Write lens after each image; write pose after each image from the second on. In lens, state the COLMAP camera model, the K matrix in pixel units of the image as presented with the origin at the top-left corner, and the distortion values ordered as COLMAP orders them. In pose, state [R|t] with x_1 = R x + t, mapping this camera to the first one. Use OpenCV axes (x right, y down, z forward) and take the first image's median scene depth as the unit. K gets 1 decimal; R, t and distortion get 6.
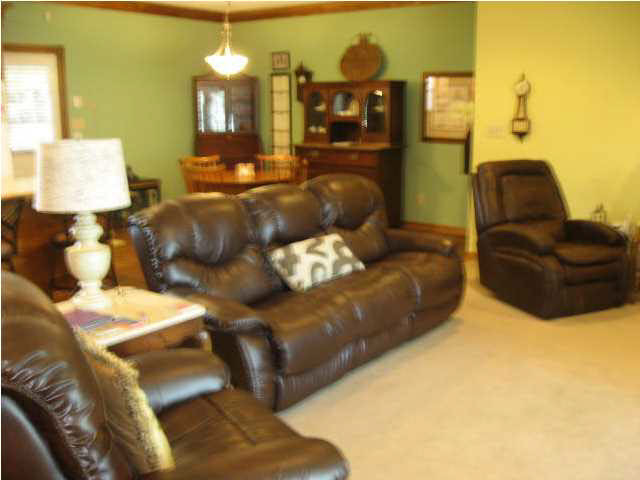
lens RADIAL K [[639.1, 0, 320.0], [0, 639.1, 240.0], [0, 0, 1]] dist [-0.016331, -0.004158]
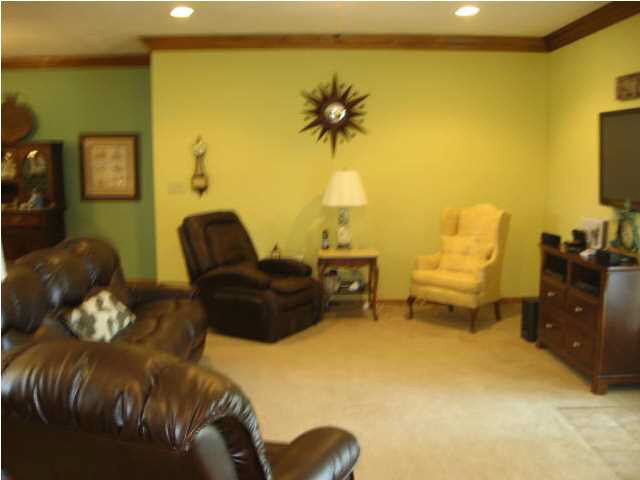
lens RADIAL K [[639.1, 0, 320.0], [0, 639.1, 240.0], [0, 0, 1]] dist [-0.016331, -0.004158]
pose [[0.804275, -0.083122, 0.588415, -0.205580], [0.135673, 0.989702, -0.045635, 0.001973], [-0.578562, 0.116535, 0.807270, -0.016745]]
